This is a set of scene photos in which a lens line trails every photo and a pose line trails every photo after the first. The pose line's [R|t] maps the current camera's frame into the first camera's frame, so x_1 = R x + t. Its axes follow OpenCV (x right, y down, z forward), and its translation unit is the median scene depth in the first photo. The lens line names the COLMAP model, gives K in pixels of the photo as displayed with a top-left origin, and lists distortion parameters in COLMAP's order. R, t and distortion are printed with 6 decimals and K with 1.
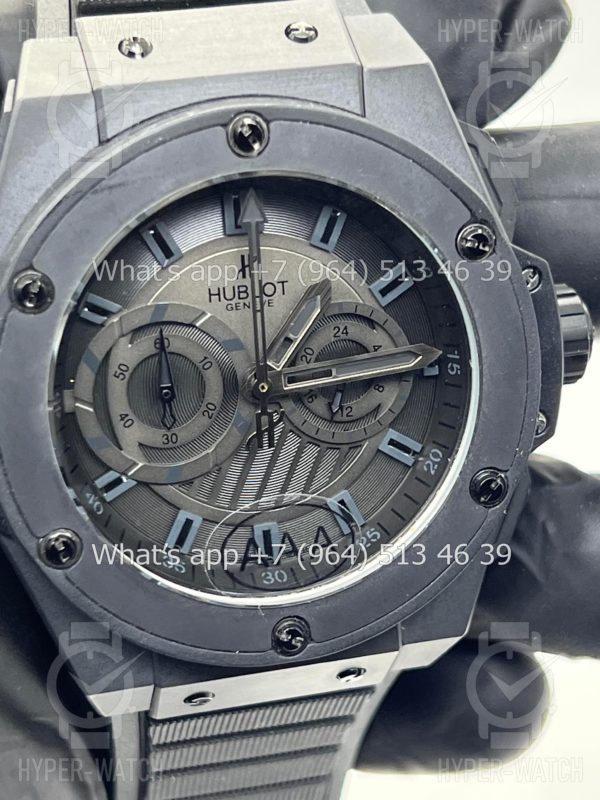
lens RADIAL K [[1905.6, 0, 303.5], [0, 1905.6, 424.0], [0, 0, 1]] dist [0.232311, 0.000000]
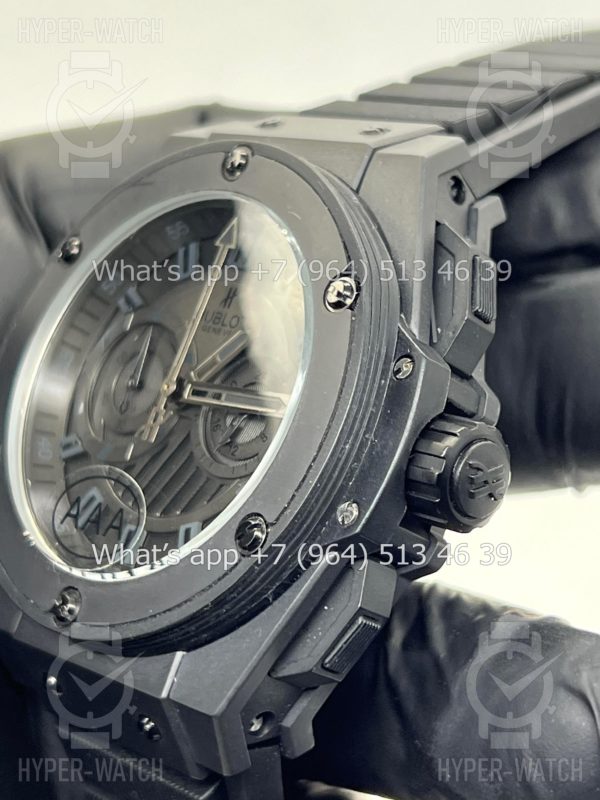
lens RADIAL K [[1905.6, 0, 299.8], [0, 1905.6, 399.9], [0, 0, 1]] dist [0.232311, 0.000000]
pose [[0.500180, 0.146217, -0.853488, 0.923166], [-0.542739, 0.820947, -0.177426, 0.135608], [0.674725, 0.551966, 0.489979, 0.528498]]
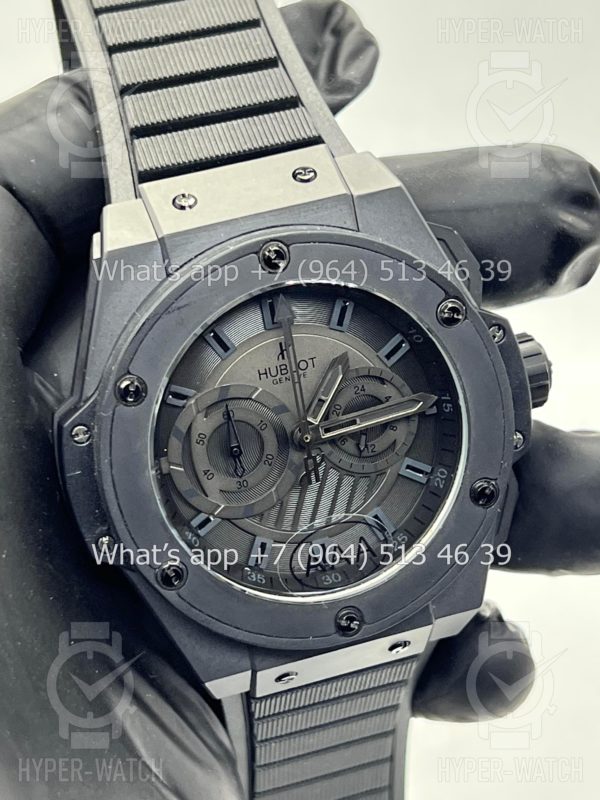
lens RADIAL K [[1905.6, 0, 302.6], [0, 1905.6, 396.0], [0, 0, 1]] dist [0.232311, 0.000000]
pose [[0.992937, -0.116247, -0.023737, 0.011202], [0.115657, 0.992977, -0.024883, -0.015760], [0.026463, 0.021962, 0.999409, -0.339745]]
